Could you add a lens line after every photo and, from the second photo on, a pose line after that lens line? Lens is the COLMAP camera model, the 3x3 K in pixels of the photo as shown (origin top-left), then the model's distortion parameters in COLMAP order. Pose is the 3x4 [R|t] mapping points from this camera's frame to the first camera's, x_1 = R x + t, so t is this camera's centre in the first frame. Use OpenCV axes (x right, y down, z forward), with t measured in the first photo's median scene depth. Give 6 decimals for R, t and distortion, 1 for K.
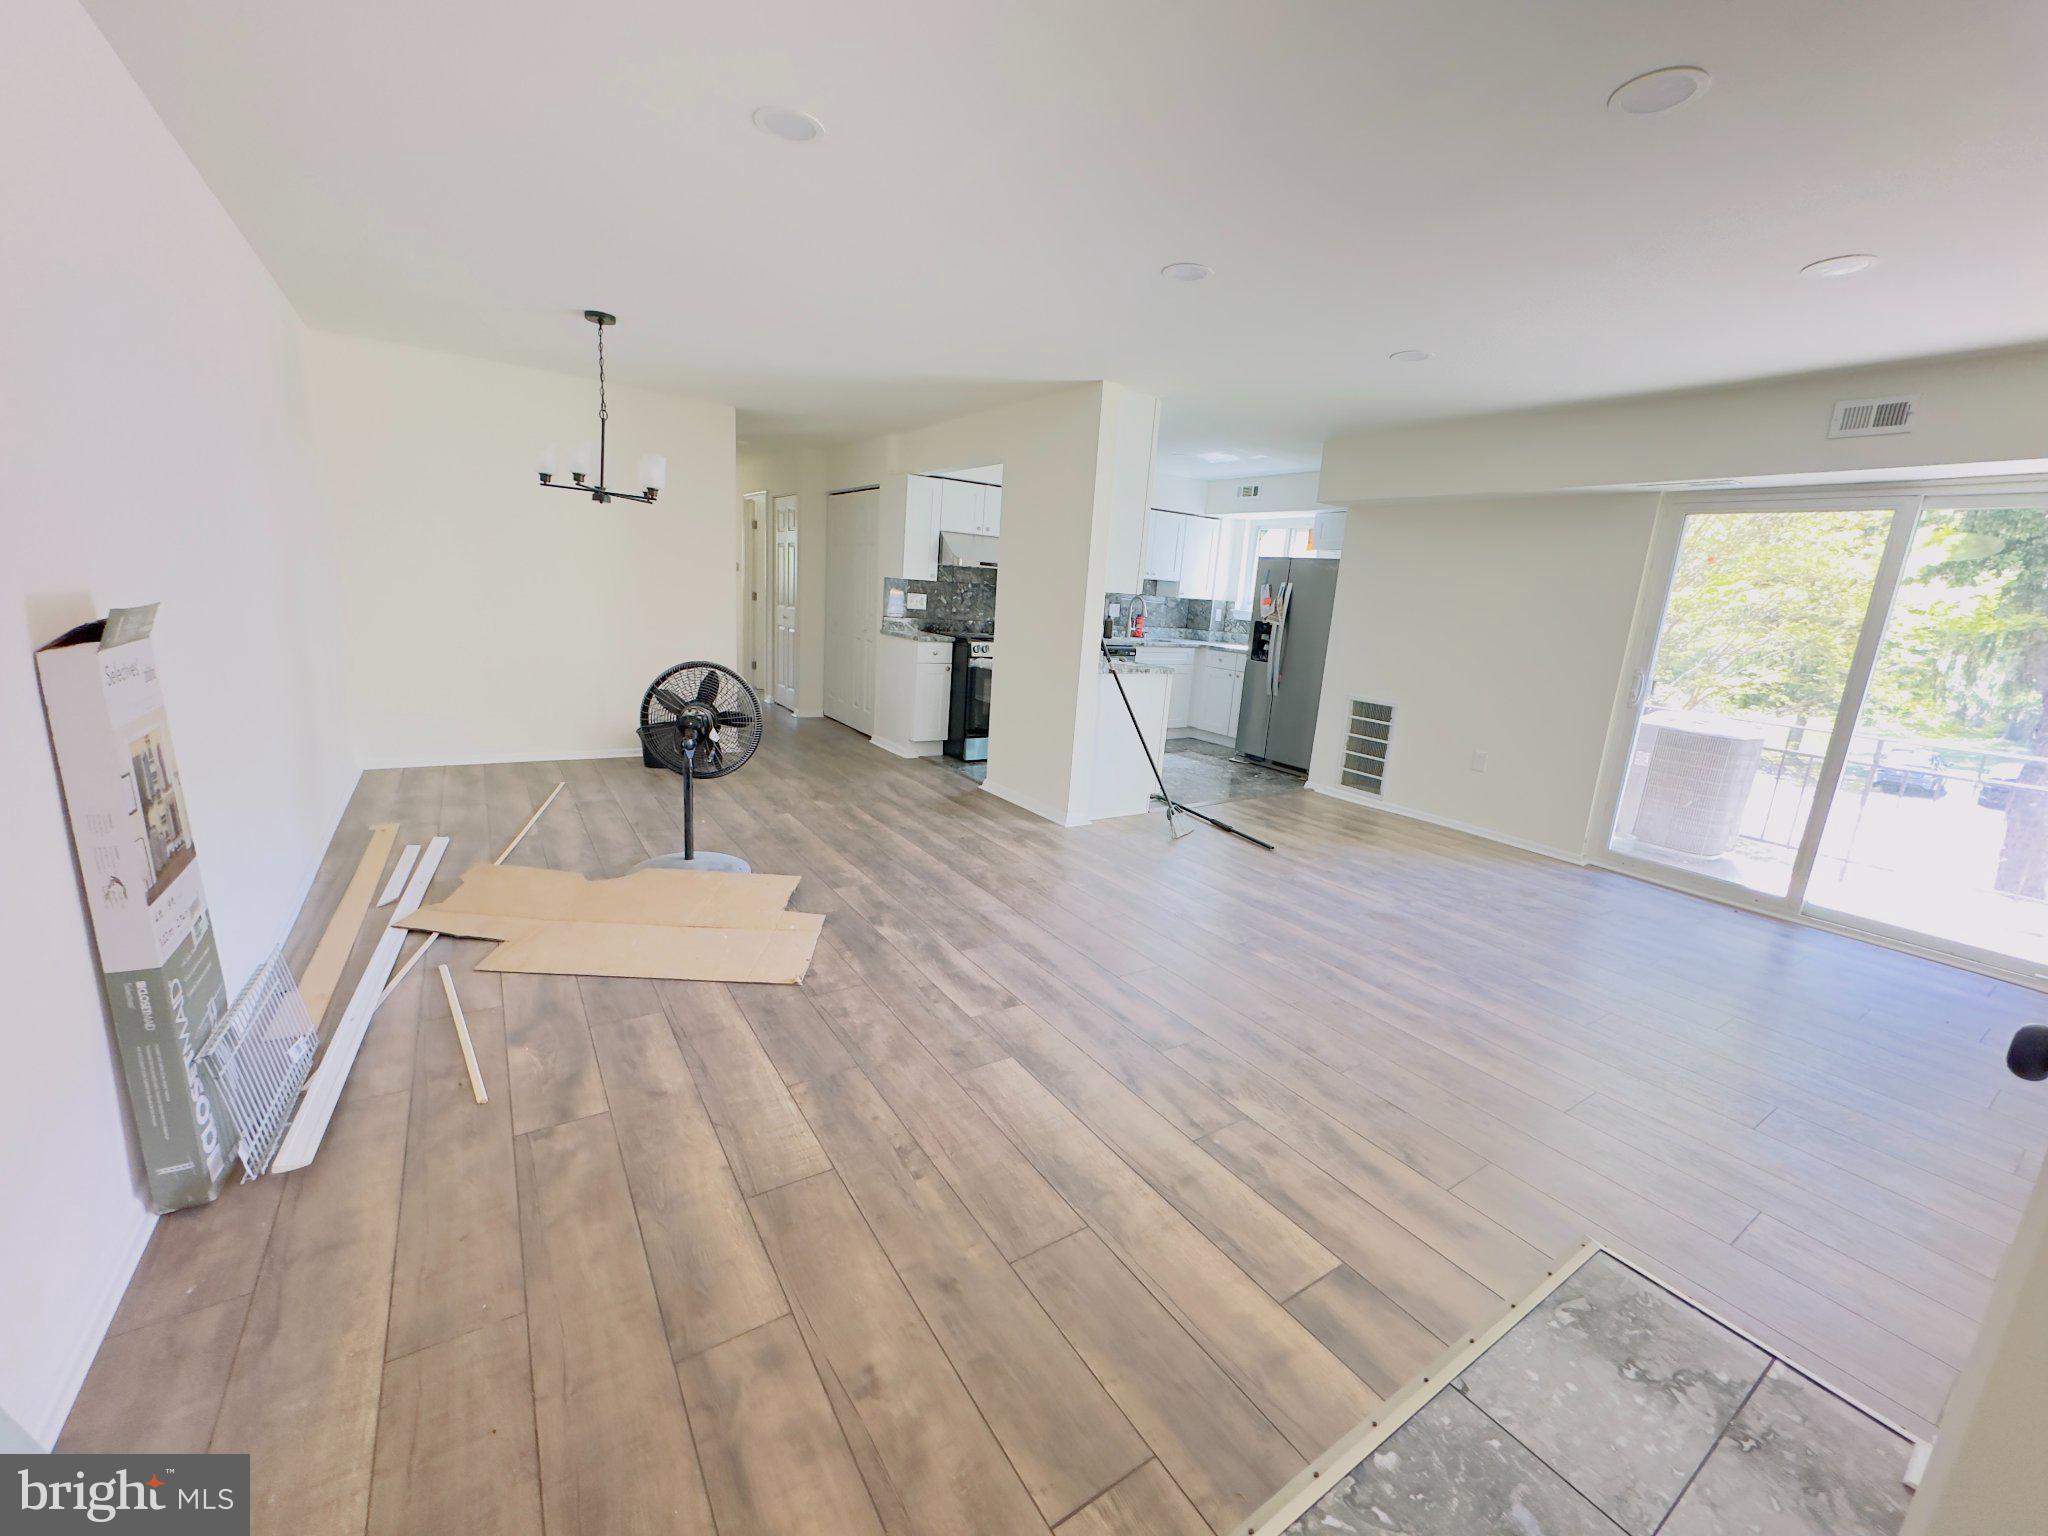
lens RADIAL K [[826.2, 0, 1024.8], [0, 826.2, 766.4], [0, 0, 1]] dist [-0.002034, 0.000231]
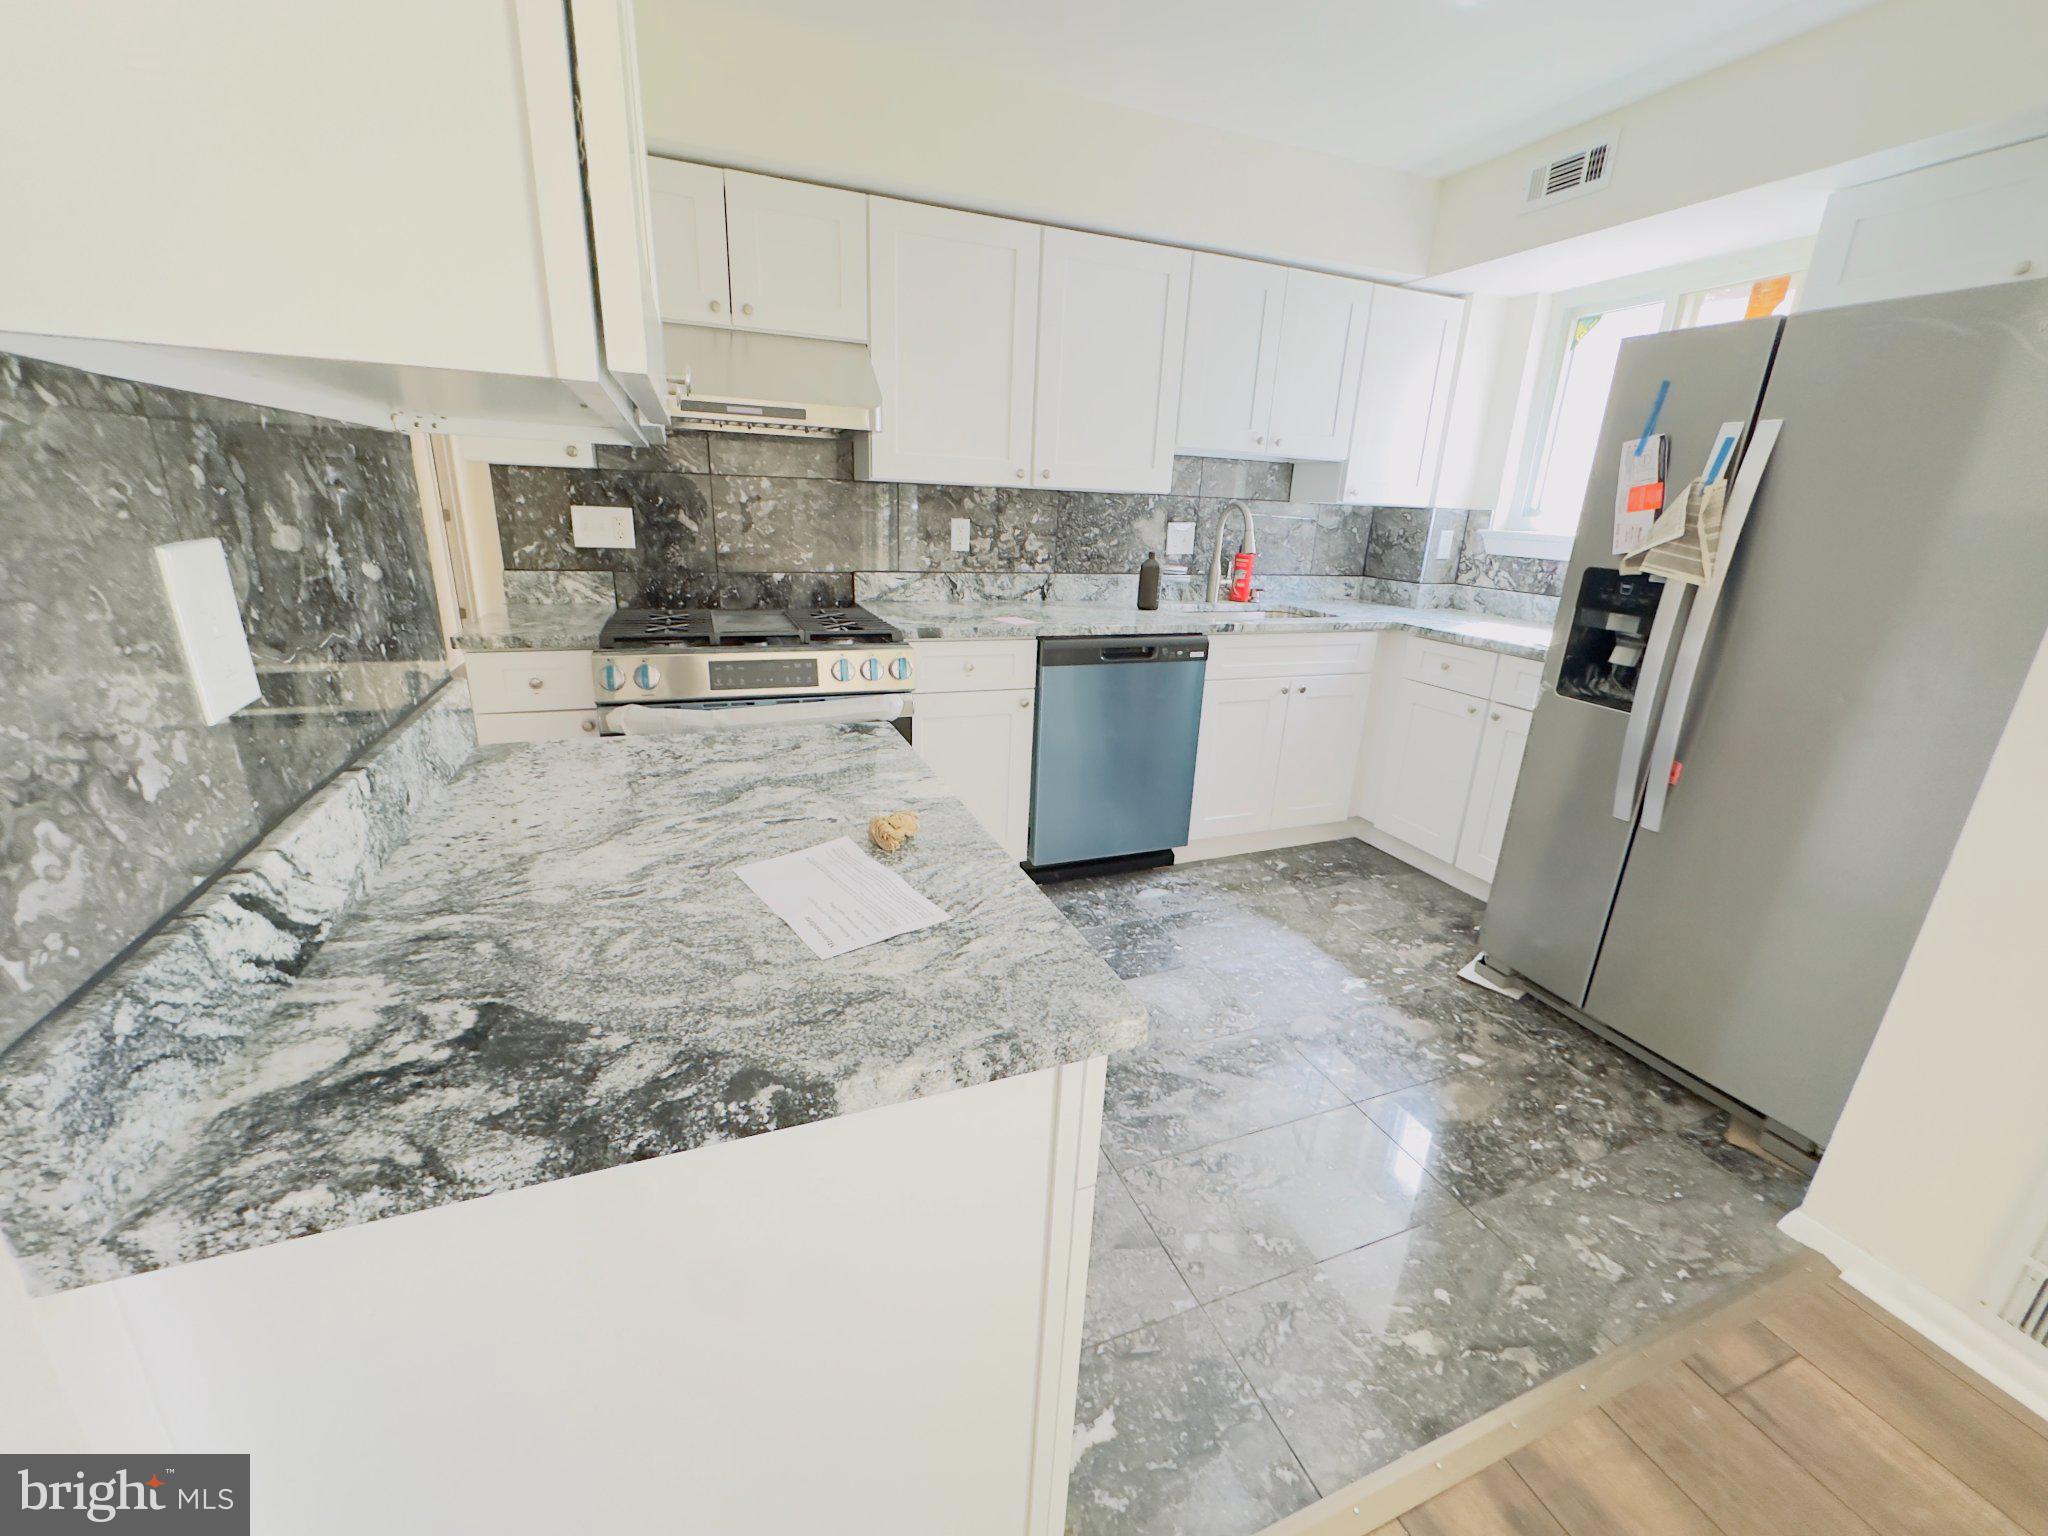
lens RADIAL K [[825.7, 0, 1024.0], [0, 825.7, 768.0], [0, 0, 1]] dist [-0.003201, -0.000140]
pose [[0.977202, 0.037116, -0.209042, 0.138236], [-0.019519, 0.996136, 0.085623, -0.120209], [0.211412, -0.079591, 0.974151, 0.633983]]
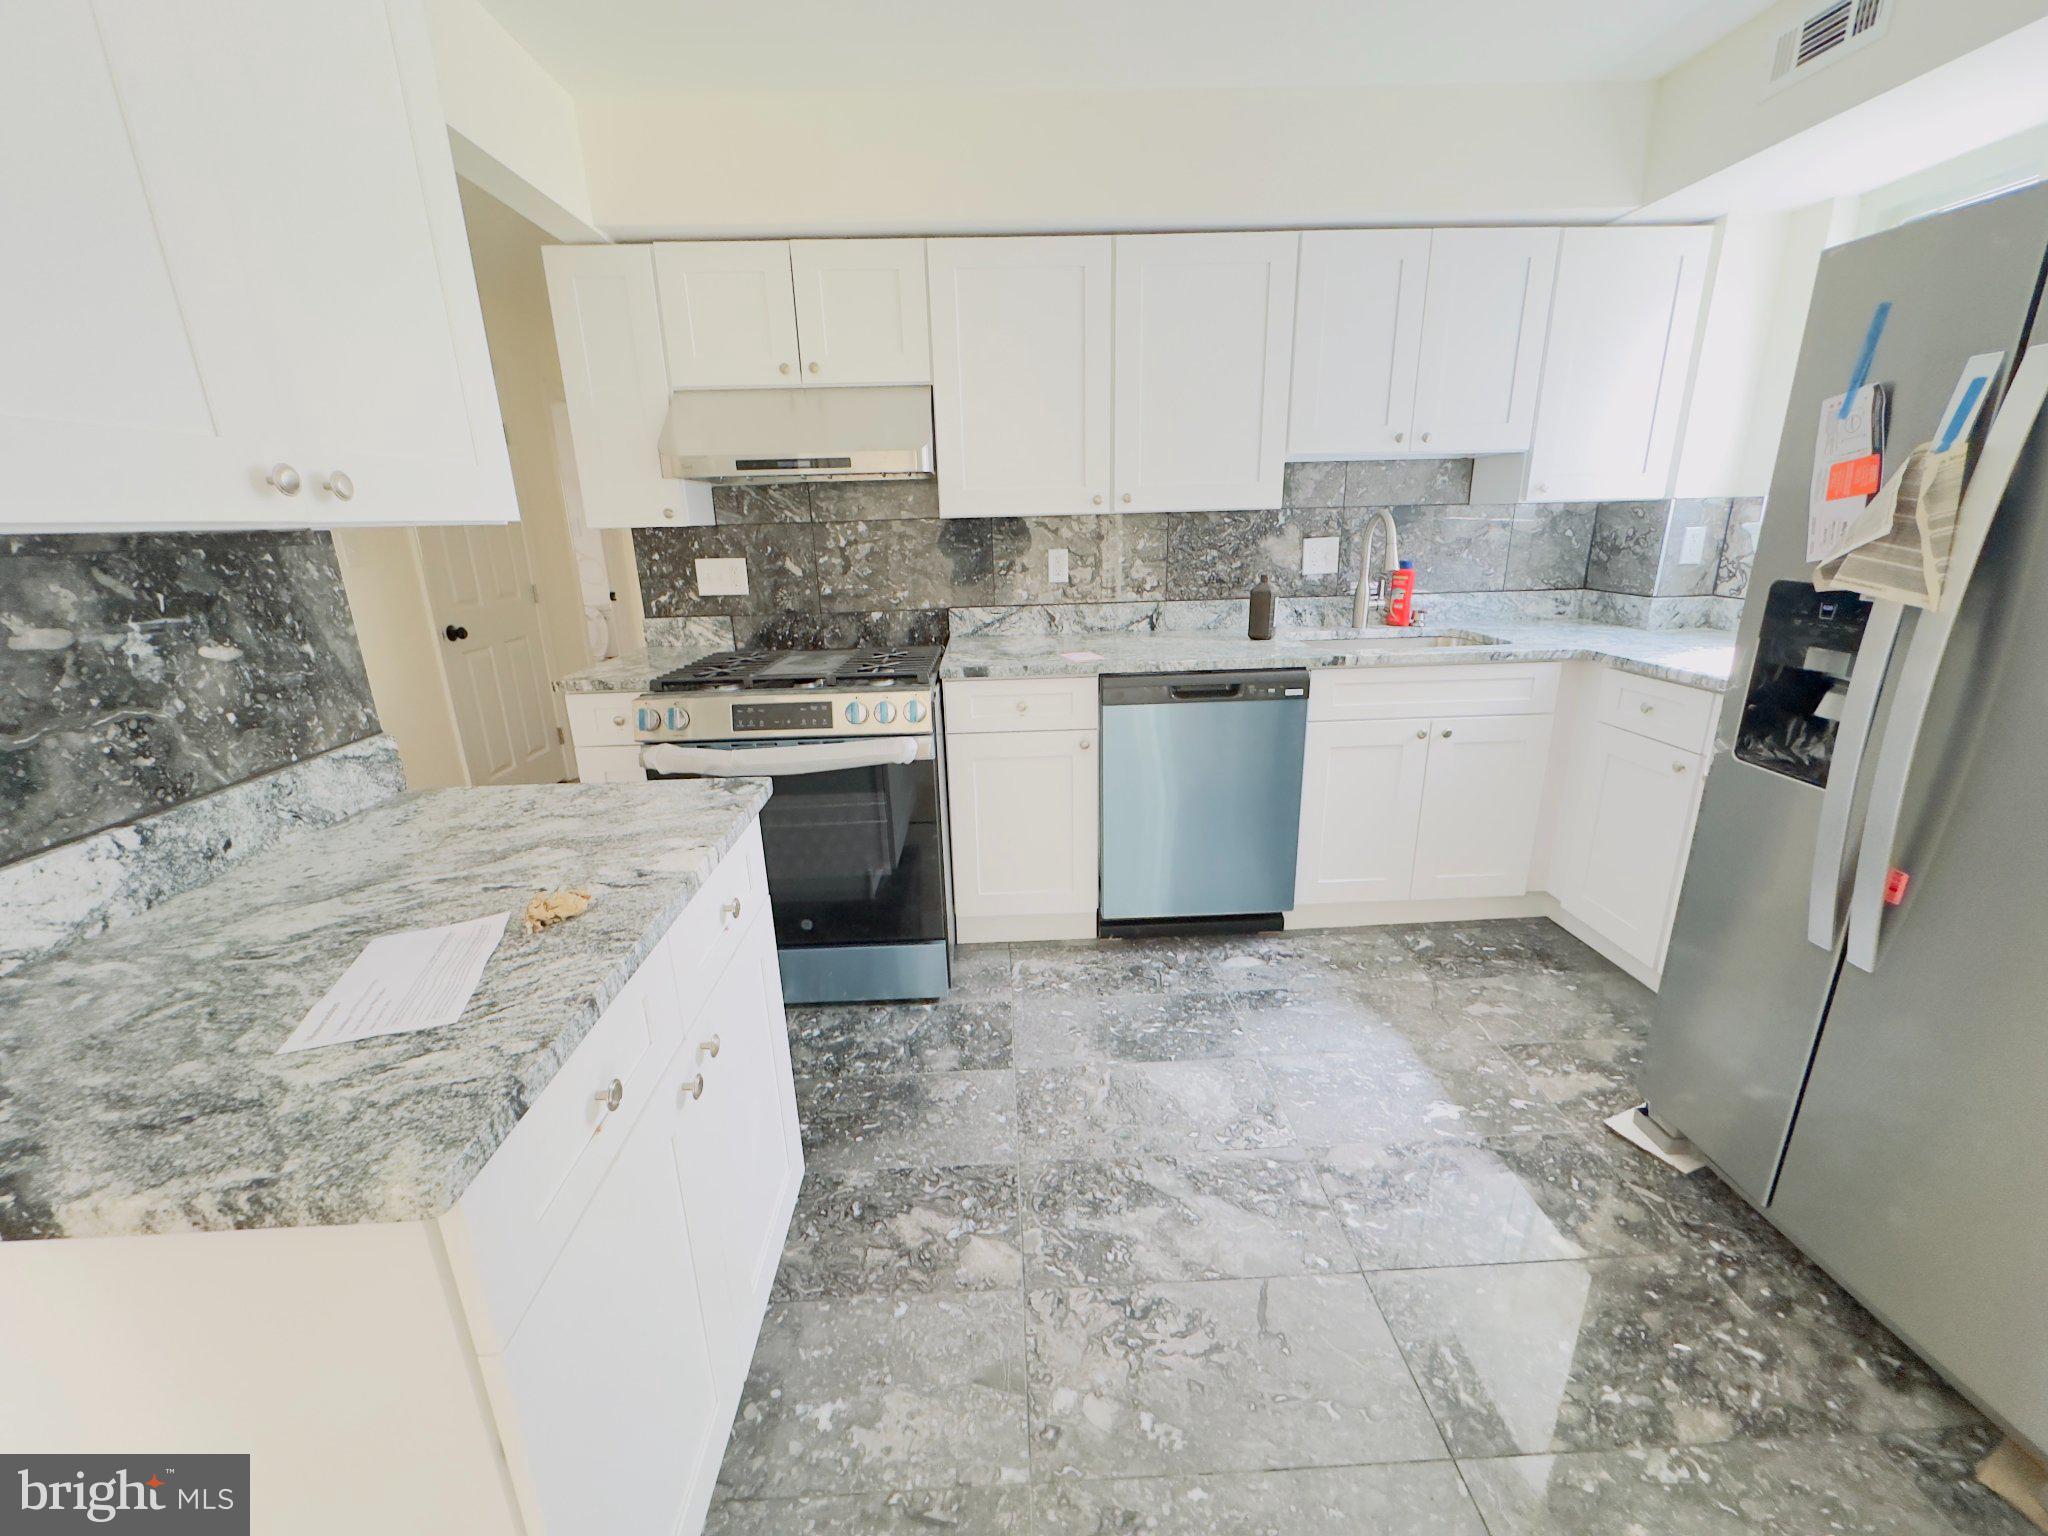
lens RADIAL K [[826.2, 0, 1024.8], [0, 826.2, 766.4], [0, 0, 1]] dist [-0.002034, 0.000231]
pose [[0.846399, 0.065207, -0.528541, 0.222882], [-0.031178, 0.996841, 0.073053, -0.133031], [0.531635, -0.045353, 0.845758, 0.691054]]
